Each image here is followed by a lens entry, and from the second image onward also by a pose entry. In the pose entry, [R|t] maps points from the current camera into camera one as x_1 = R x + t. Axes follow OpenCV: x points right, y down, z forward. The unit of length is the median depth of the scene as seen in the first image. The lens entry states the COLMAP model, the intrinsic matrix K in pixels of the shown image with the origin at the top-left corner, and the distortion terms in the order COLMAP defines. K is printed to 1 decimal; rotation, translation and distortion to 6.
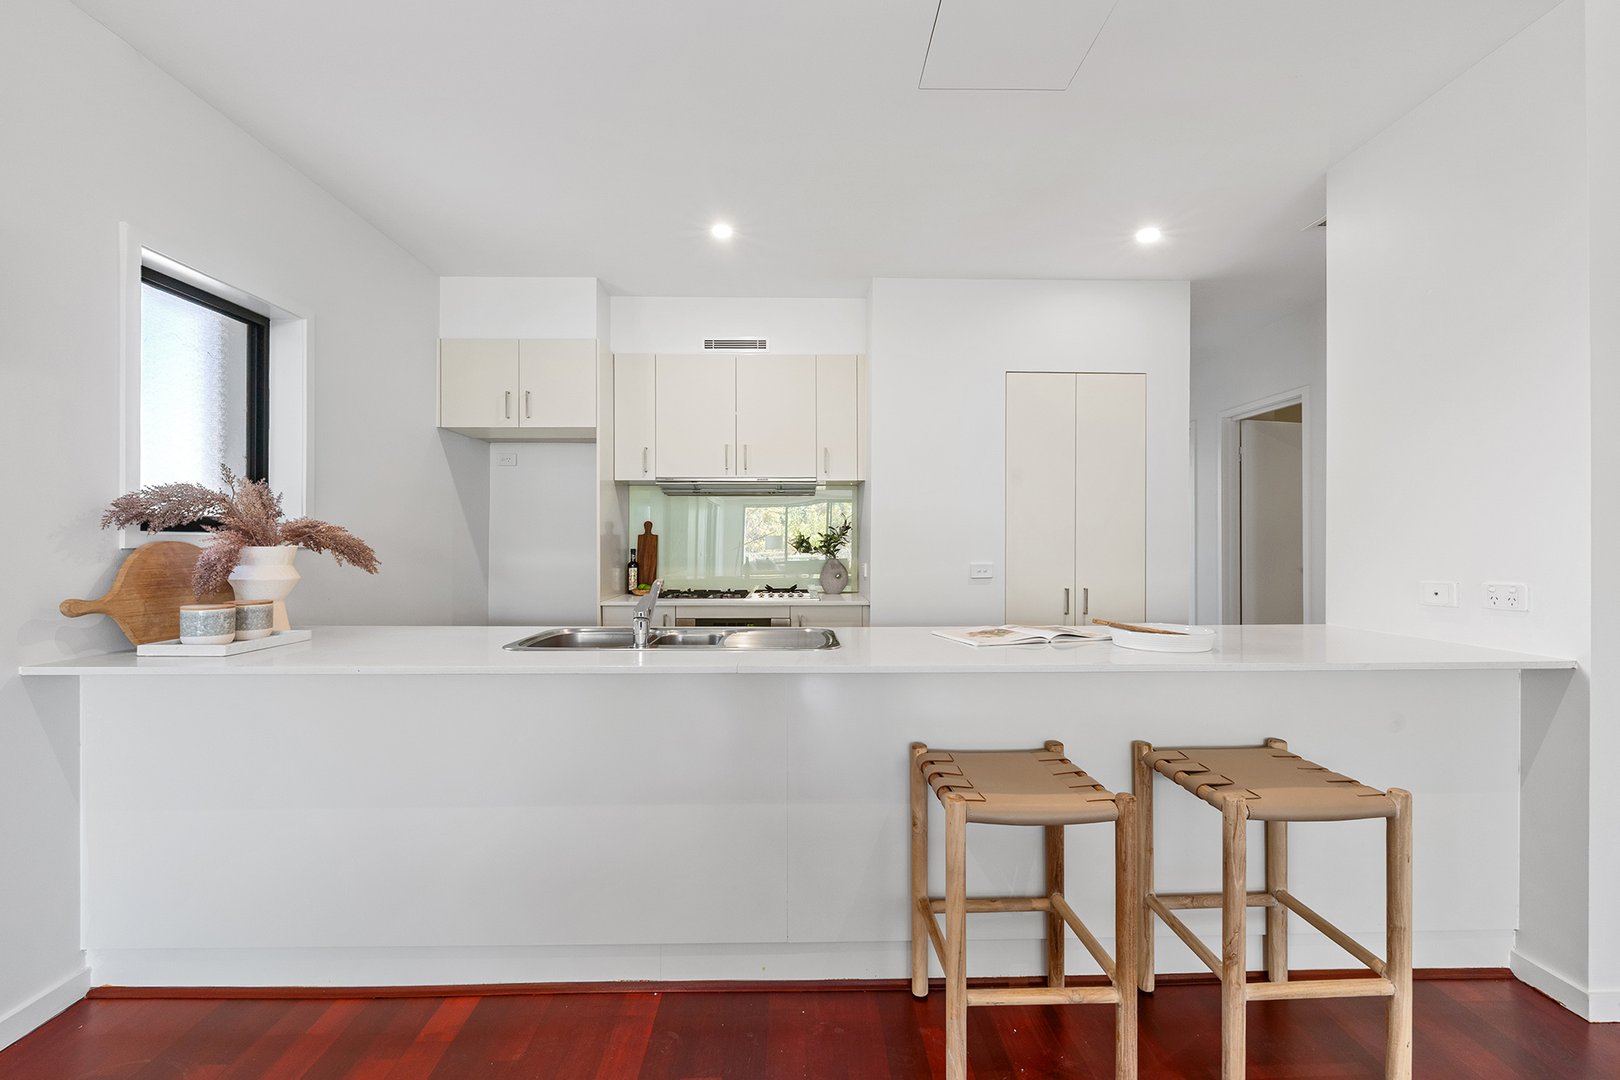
lens RADIAL K [[659.1, 0, 810.2], [0, 659.1, 539.7], [0, 0, 1]] dist [0.003216, -0.000721]
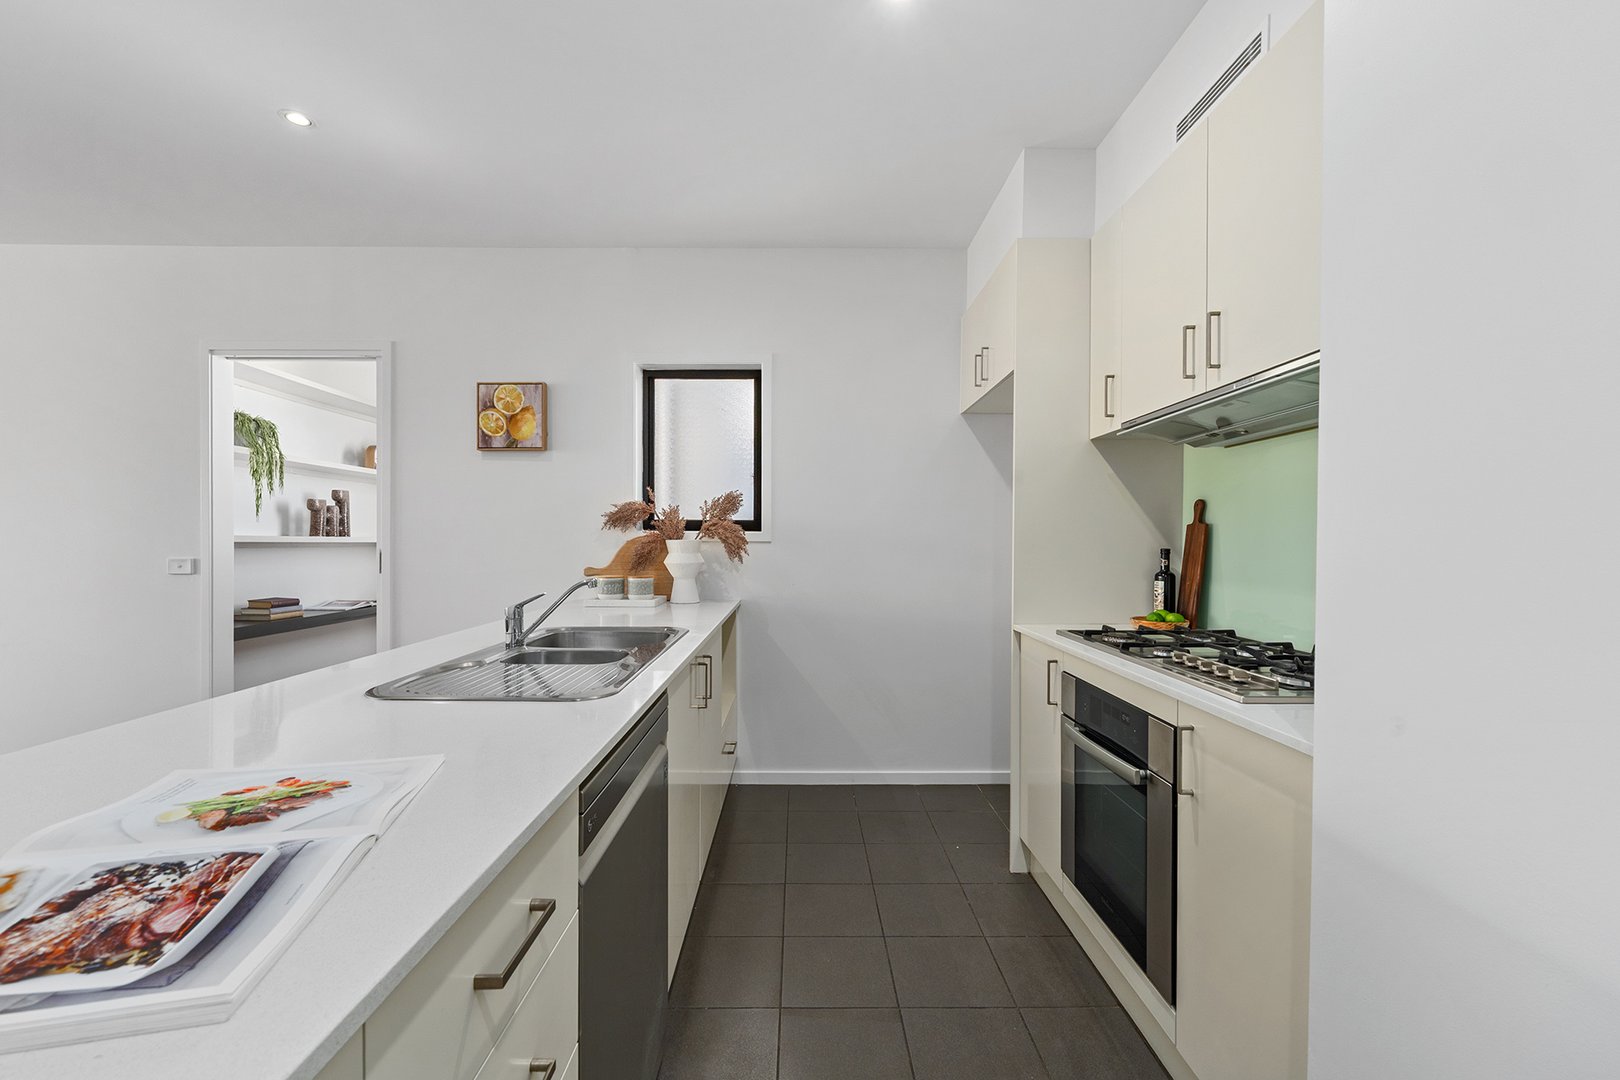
lens RADIAL K [[659.1, 0, 810.0], [0, 659.1, 538.4], [0, 0, 1]] dist [0.003216, -0.000721]
pose [[-0.012487, -0.000848, -0.999922, 0.521773], [-0.000146, 1.000000, -0.000846, 0.009915], [0.999922, 0.000135, -0.012487, 1.142246]]
